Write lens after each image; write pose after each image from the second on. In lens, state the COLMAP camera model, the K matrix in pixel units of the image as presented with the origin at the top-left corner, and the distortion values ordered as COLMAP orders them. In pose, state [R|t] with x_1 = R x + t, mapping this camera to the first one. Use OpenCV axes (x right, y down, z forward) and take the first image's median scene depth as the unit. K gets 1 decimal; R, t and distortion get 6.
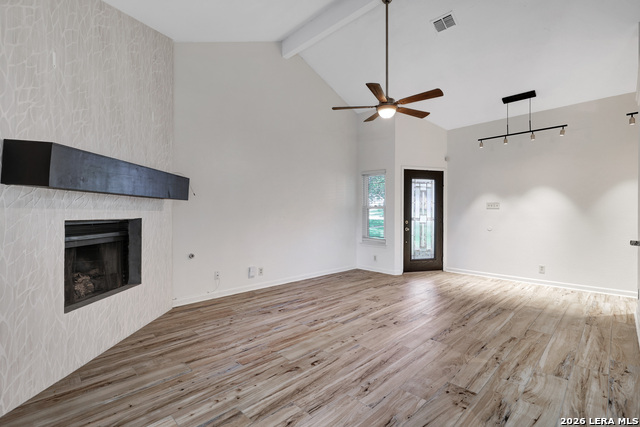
lens RADIAL K [[298.6, 0, 320.0], [0, 298.6, 213.5], [0, 0, 1]] dist [-0.004701, -0.000486]
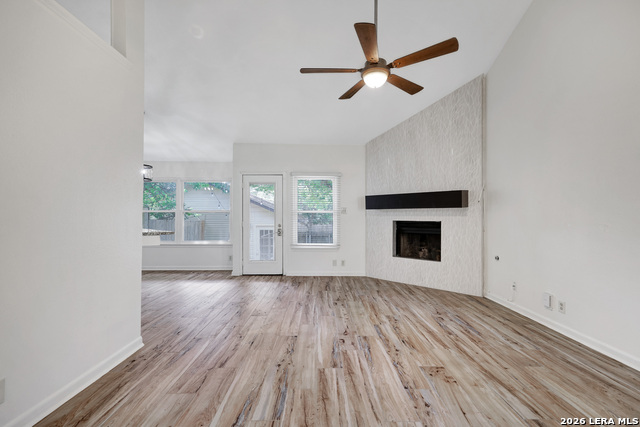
lens RADIAL K [[285.5, 0, 322.3], [0, 285.5, 217.4], [0, 0, 1]] dist [0.019287, -0.000213]
pose [[-0.697891, -0.003875, -0.716194, 0.975408], [-0.003536, 0.999992, -0.001965, 0.002161], [0.716195, 0.001161, -0.697899, 1.667061]]
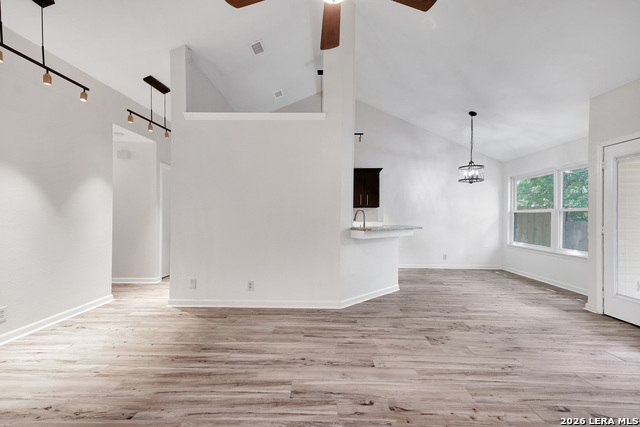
lens RADIAL K [[285.5, 0, 322.3], [0, 285.5, 217.4], [0, 0, 1]] dist [0.019287, -0.000213]
pose [[-0.703047, -0.010803, 0.711062, -0.087564], [-0.007755, 0.999942, 0.007524, -0.001455], [-0.711102, -0.000225, -0.703089, 1.568668]]
